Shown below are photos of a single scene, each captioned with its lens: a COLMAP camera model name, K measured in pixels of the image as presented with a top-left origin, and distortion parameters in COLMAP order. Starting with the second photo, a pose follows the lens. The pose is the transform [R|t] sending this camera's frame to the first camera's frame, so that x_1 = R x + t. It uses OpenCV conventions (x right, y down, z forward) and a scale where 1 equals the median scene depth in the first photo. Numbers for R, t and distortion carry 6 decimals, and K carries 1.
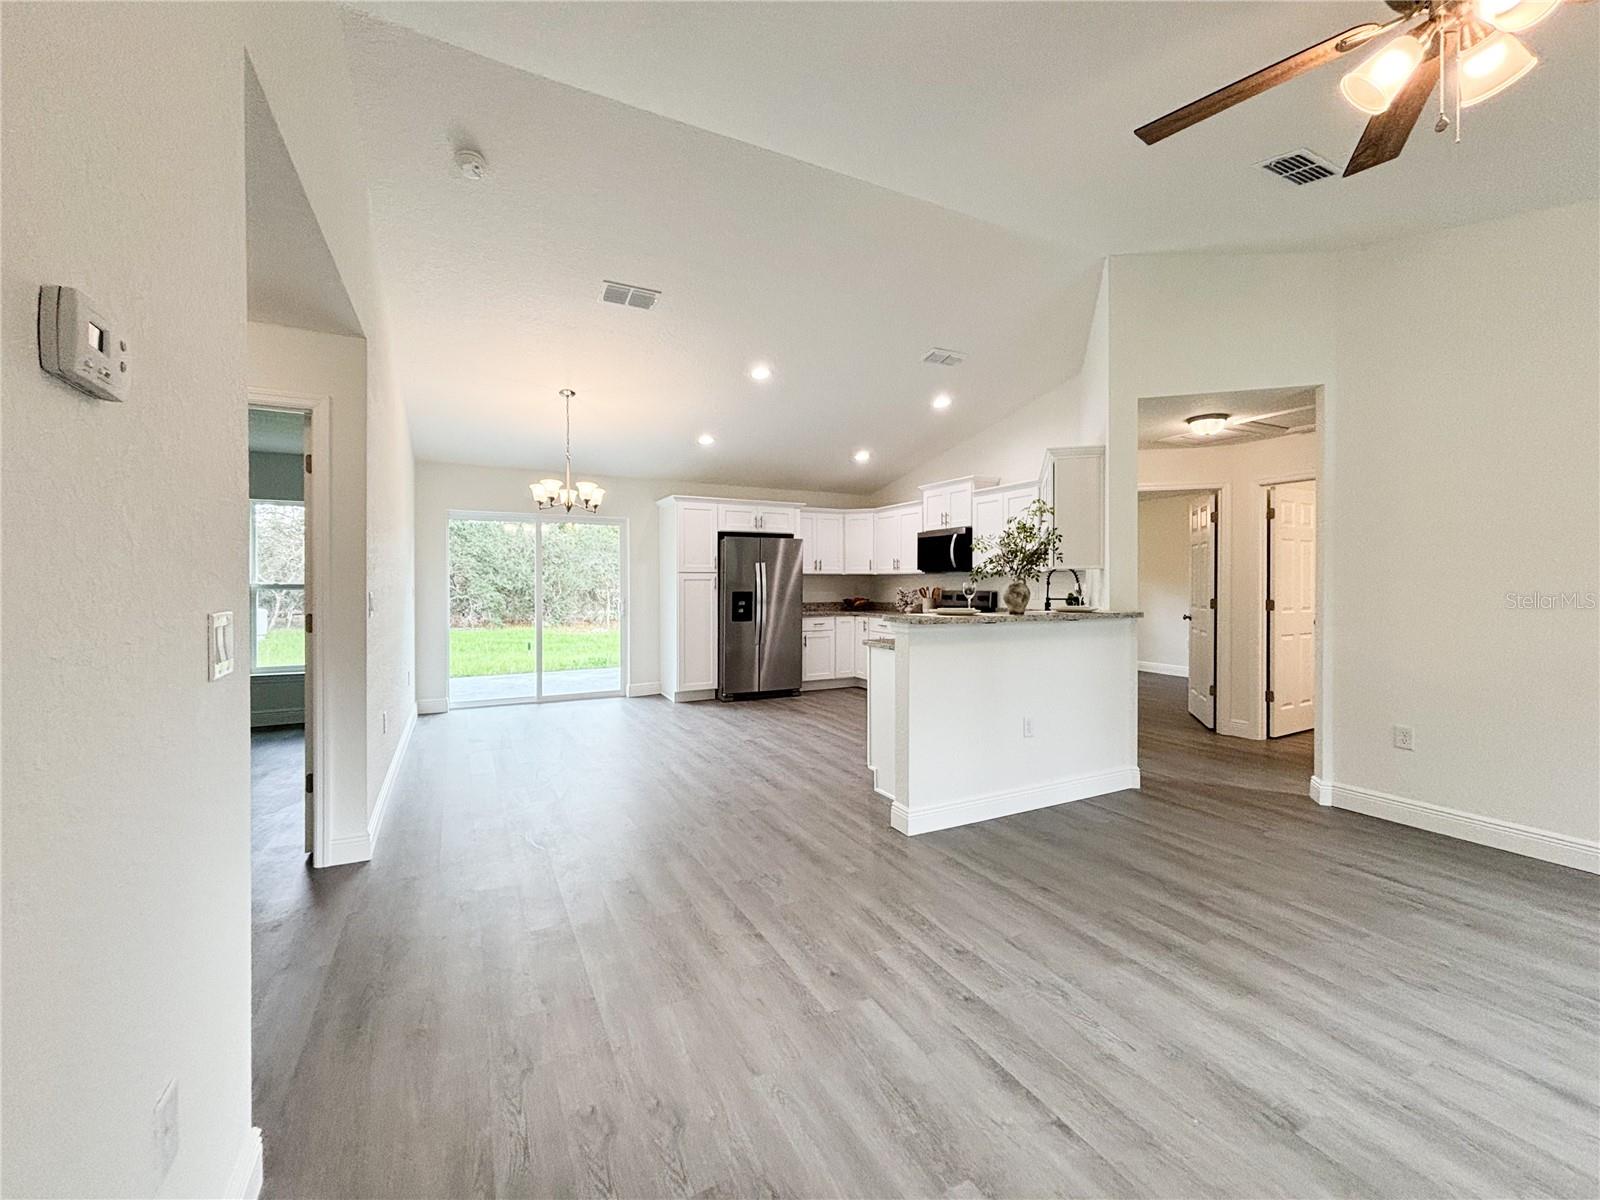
lens RADIAL K [[654.1, 0, 796.3], [0, 654.1, 582.8], [0, 0, 1]] dist [-0.003719, -0.000671]
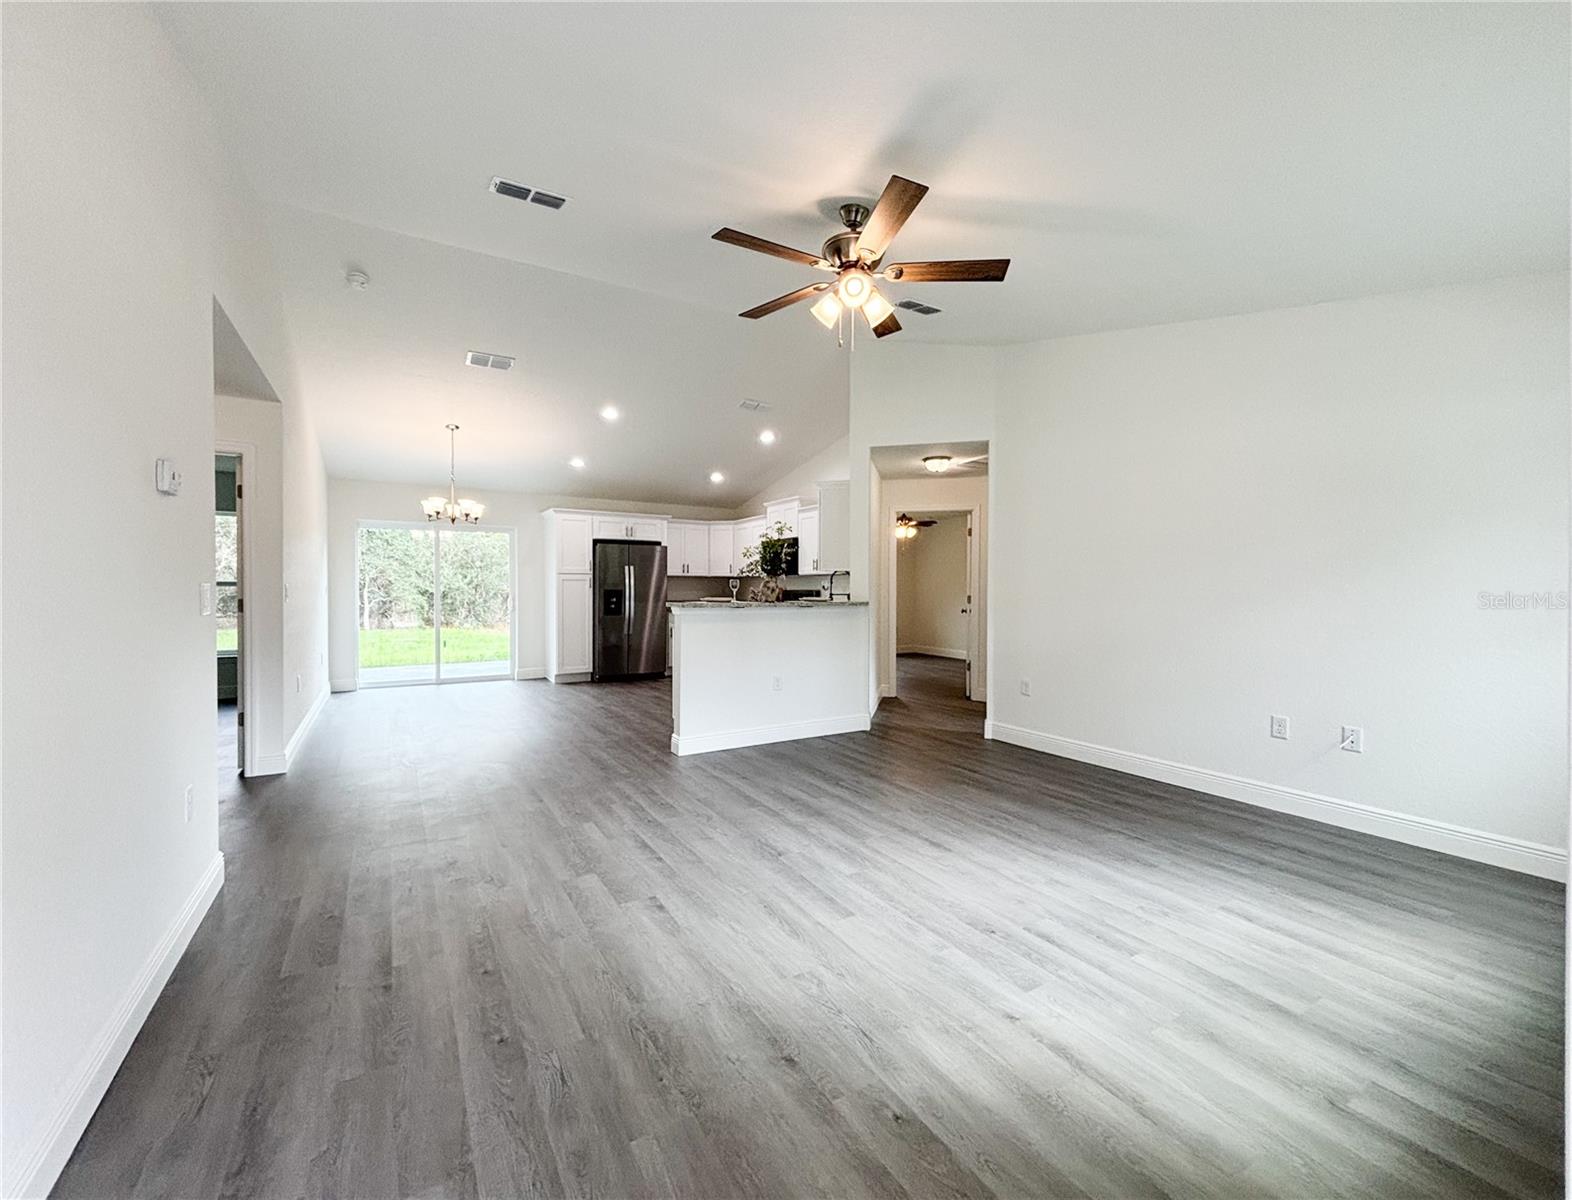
lens RADIAL K [[644.7, 0, 775.2], [0, 644.7, 597.4], [0, 0, 1]] dist [0.001682, -0.001702]
pose [[0.997857, 0.002034, 0.065400, 0.136854], [-0.002996, 0.999889, 0.014608, 0.008816], [-0.065363, -0.014773, 0.997752, -0.197187]]
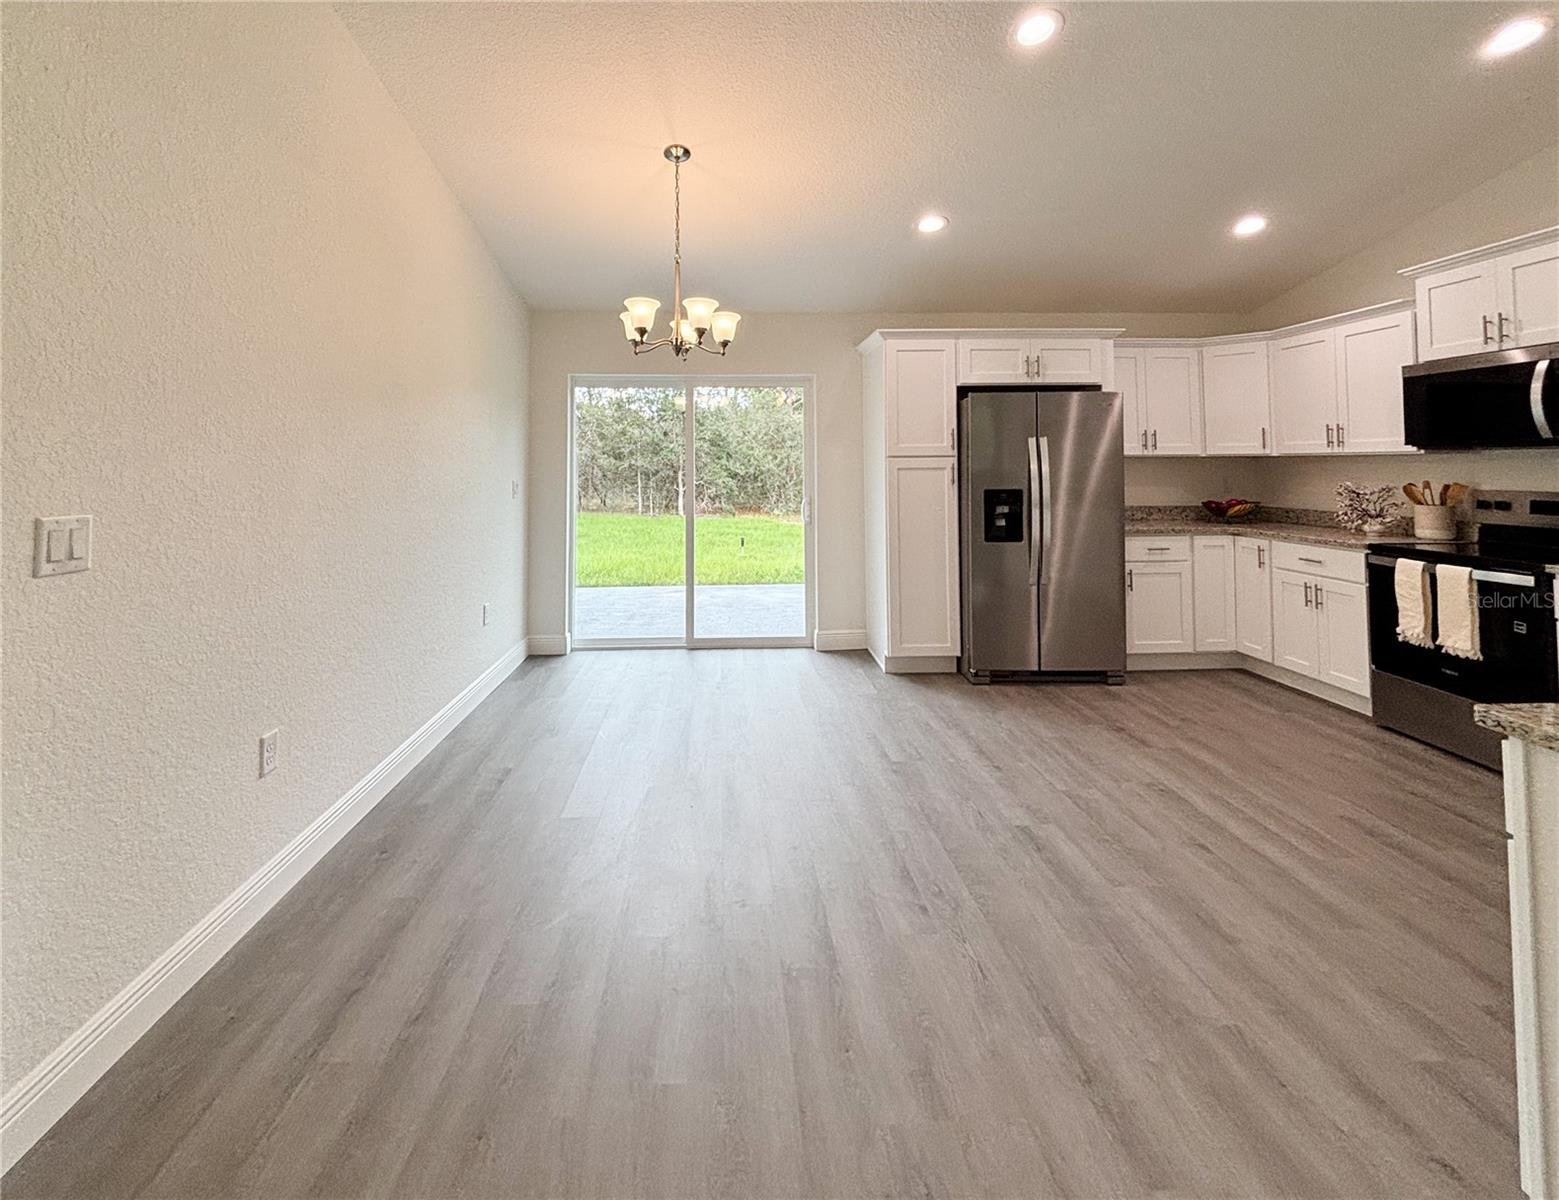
lens RADIAL K [[699.3, 0, 756.6], [0, 699.3, 449.9], [0, 0, 1]] dist [0.013685, -0.002290]
pose [[0.912420, -0.014908, -0.408984, -0.028362], [0.005769, 0.999706, -0.023570, -0.007556], [0.409215, 0.019147, 0.912237, 0.360559]]
